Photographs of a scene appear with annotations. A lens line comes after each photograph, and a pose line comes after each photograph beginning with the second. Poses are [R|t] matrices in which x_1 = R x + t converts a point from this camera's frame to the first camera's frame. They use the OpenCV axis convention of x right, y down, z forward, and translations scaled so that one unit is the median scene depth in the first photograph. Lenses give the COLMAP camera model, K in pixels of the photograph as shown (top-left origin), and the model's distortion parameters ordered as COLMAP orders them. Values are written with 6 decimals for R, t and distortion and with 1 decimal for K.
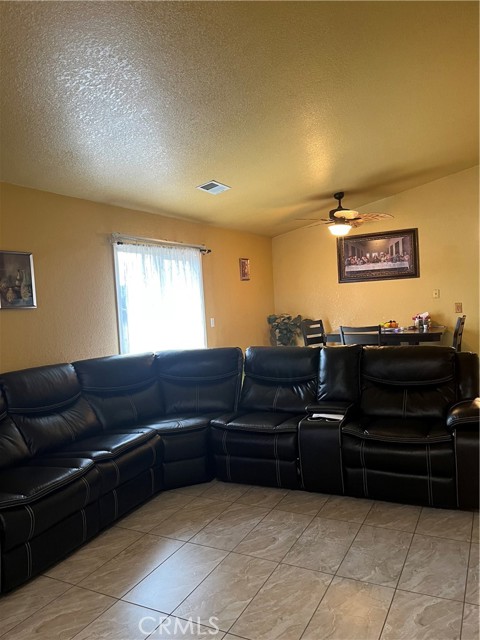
lens RADIAL K [[482.3, 0, 227.4], [0, 482.3, 322.1], [0, 0, 1]] dist [0.033906, -0.068238]
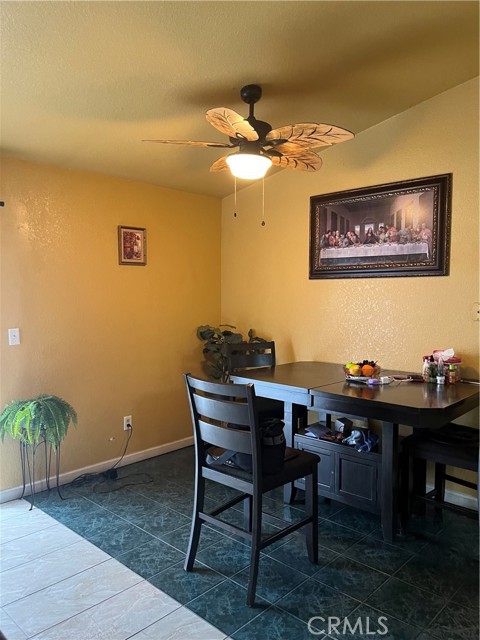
lens RADIAL K [[482.3, 0, 239.0], [0, 482.3, 323.3], [0, 0, 1]] dist [0.033906, -0.068238]
pose [[0.965293, 0.077804, -0.249311, 0.595152], [-0.073131, 0.996930, 0.027966, -0.079503], [0.250721, -0.008763, 0.968020, 0.886339]]
